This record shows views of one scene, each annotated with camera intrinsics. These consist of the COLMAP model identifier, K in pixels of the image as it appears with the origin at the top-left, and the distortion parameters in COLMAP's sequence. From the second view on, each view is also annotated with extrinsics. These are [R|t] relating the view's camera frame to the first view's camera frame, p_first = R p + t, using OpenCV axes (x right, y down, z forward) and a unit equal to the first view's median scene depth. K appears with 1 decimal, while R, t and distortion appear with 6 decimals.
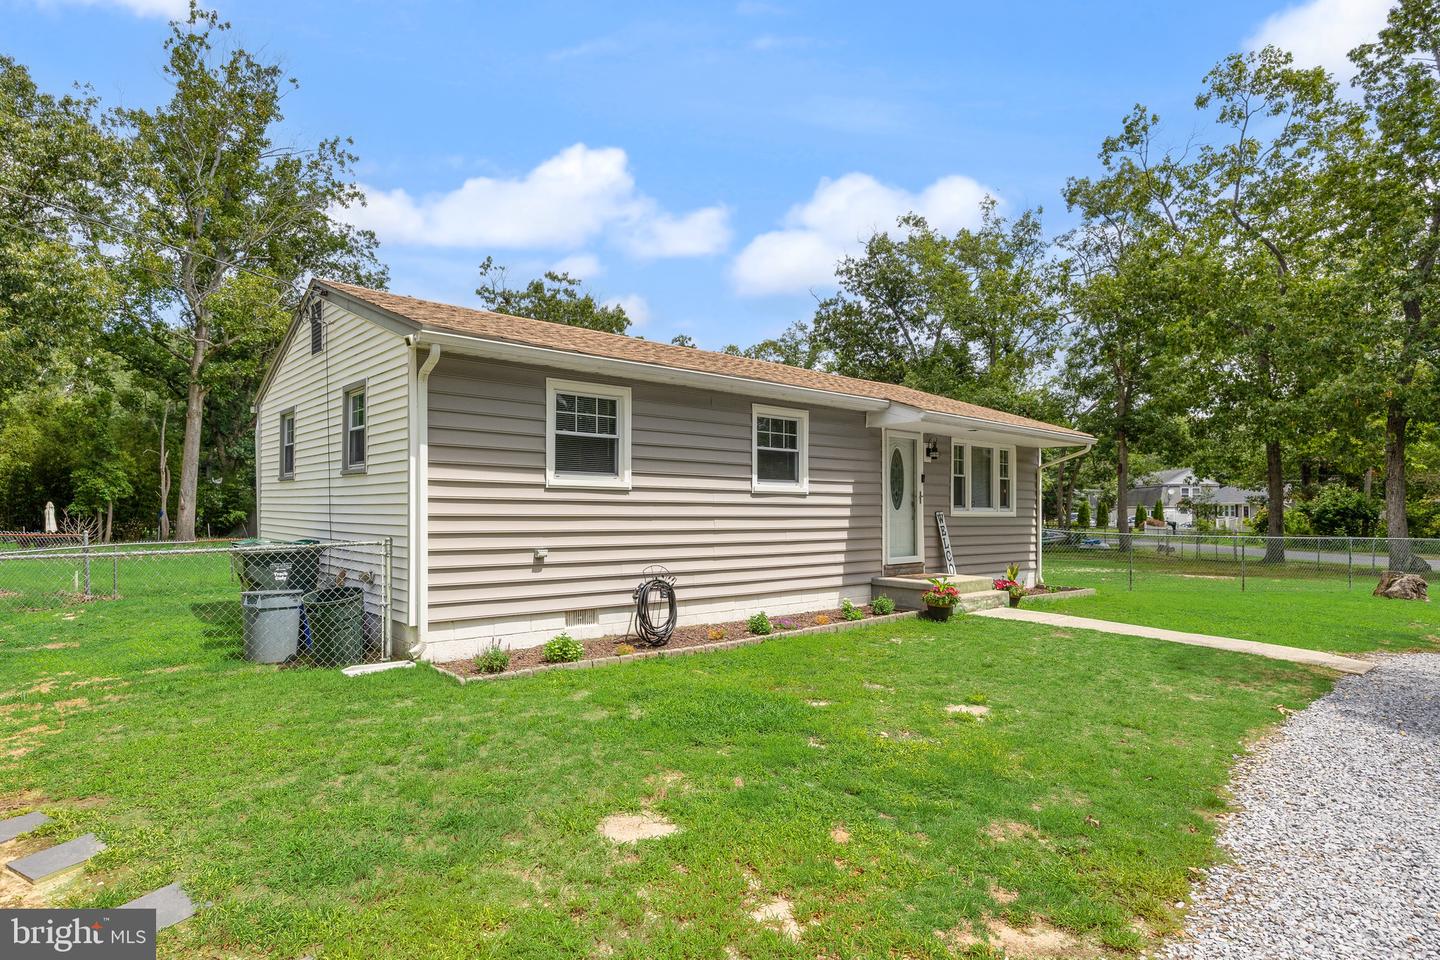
lens RADIAL K [[778.4, 0, 701.6], [0, 778.4, 538.8], [0, 0, 1]] dist [-0.005758, -0.000040]
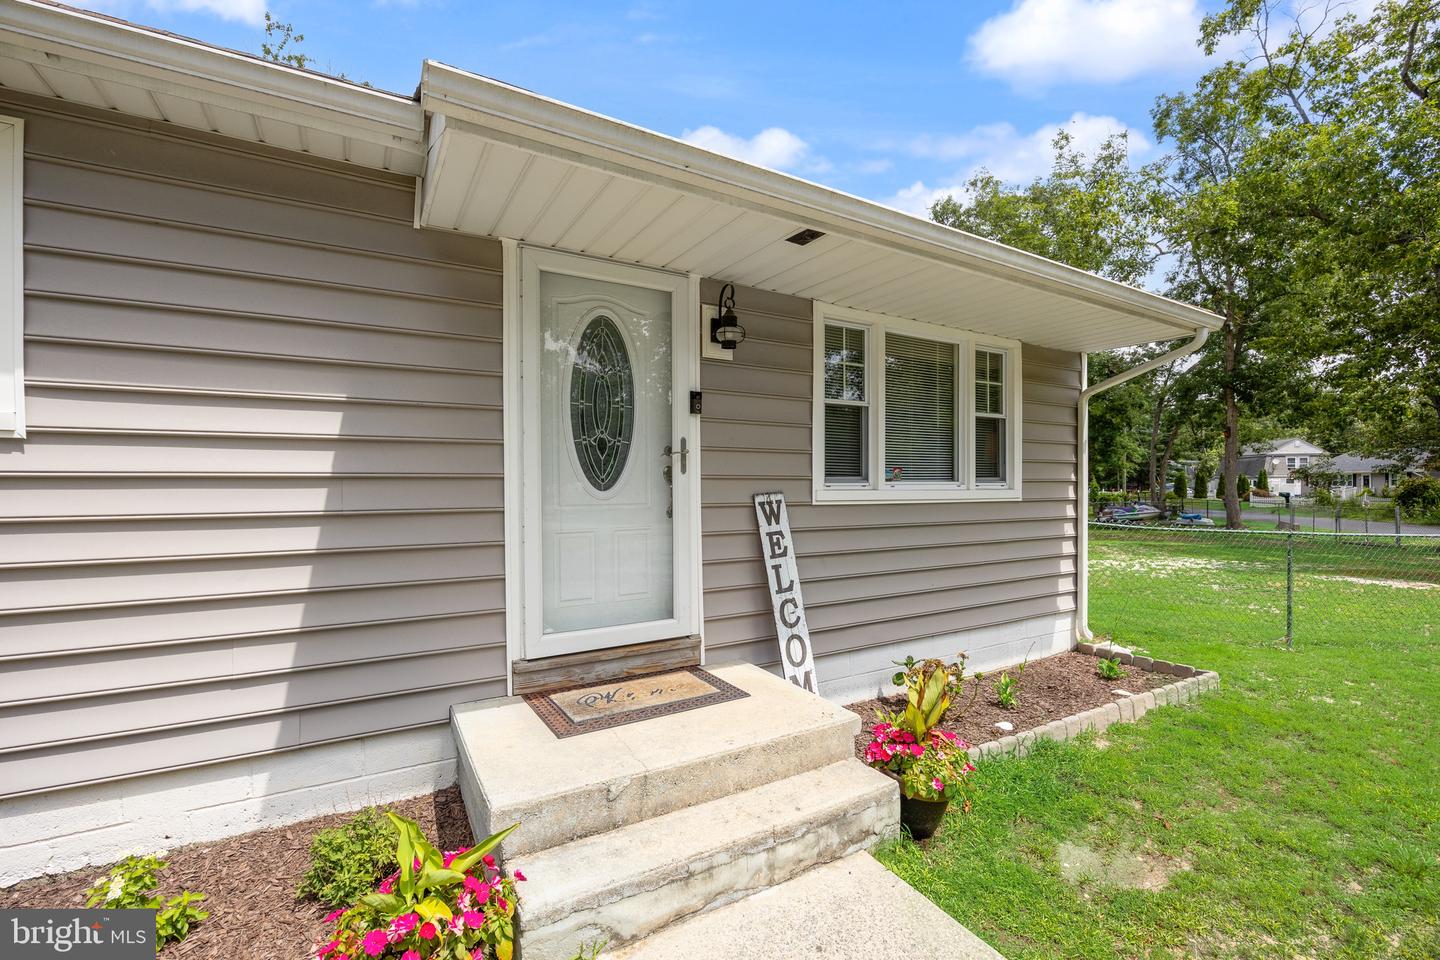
lens RADIAL K [[617.0, 0, 725.0], [0, 617.0, 497.8], [0, 0, 1]] dist [-0.004439, 0.000258]
pose [[0.983990, -0.001924, -0.178212, 0.302756], [-0.000332, 0.999920, -0.012631, -0.025730], [0.178222, 0.012488, 0.983911, 0.626643]]
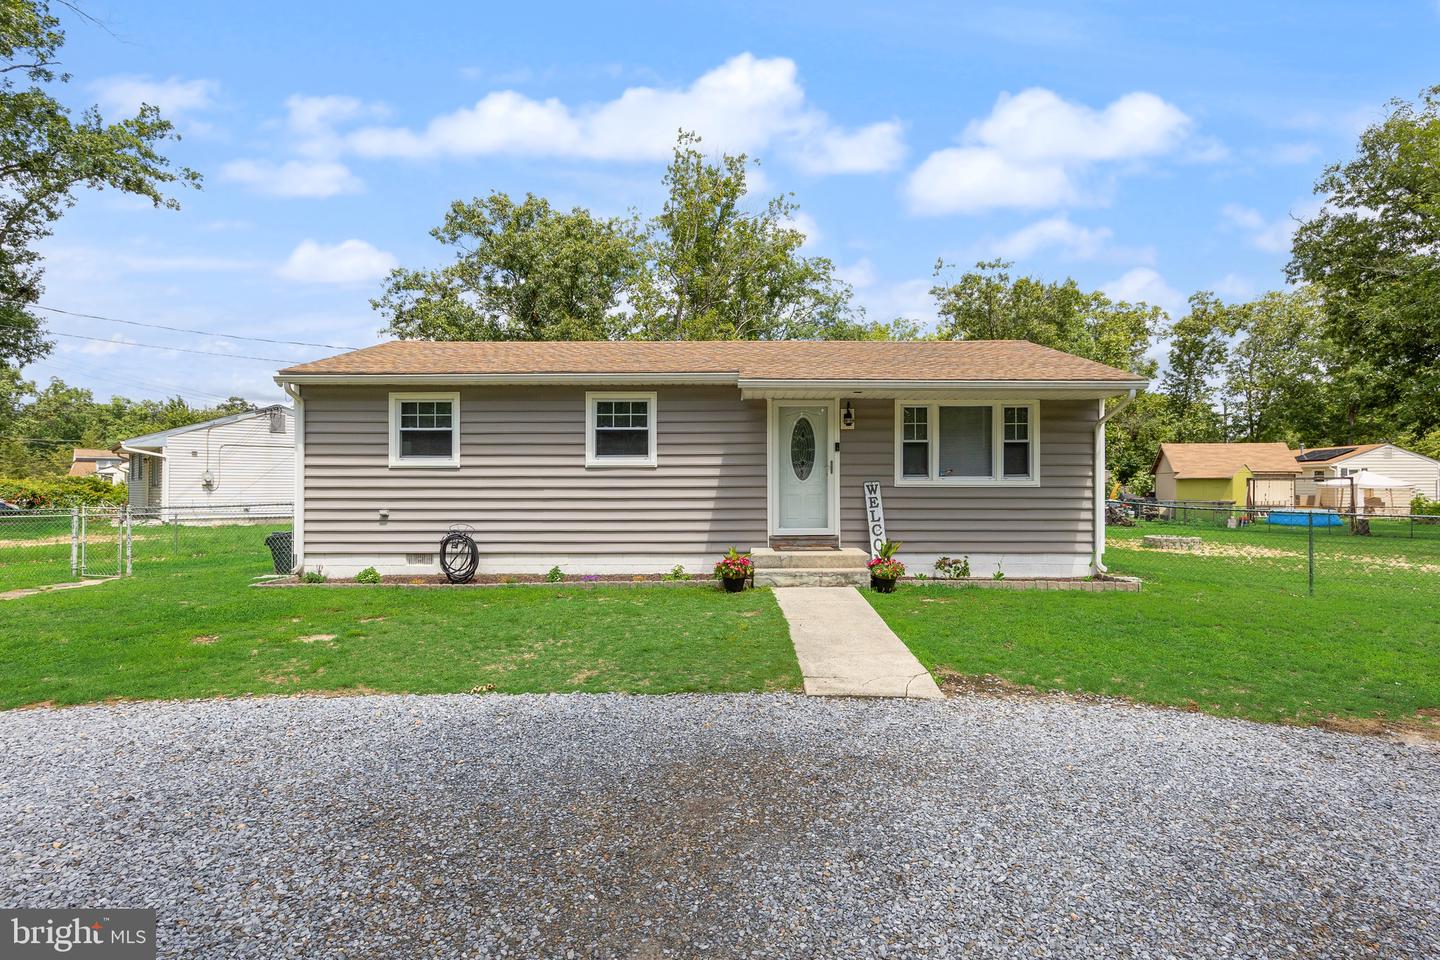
lens RADIAL K [[724.0, 0, 750.7], [0, 724.0, 490.4], [0, 0, 1]] dist [0.000206, 0.000186]
pose [[0.763564, -0.007598, -0.645687, 0.669674], [-0.016484, 0.999376, -0.031253, 0.004164], [0.645522, 0.034507, 0.762962, 0.228786]]
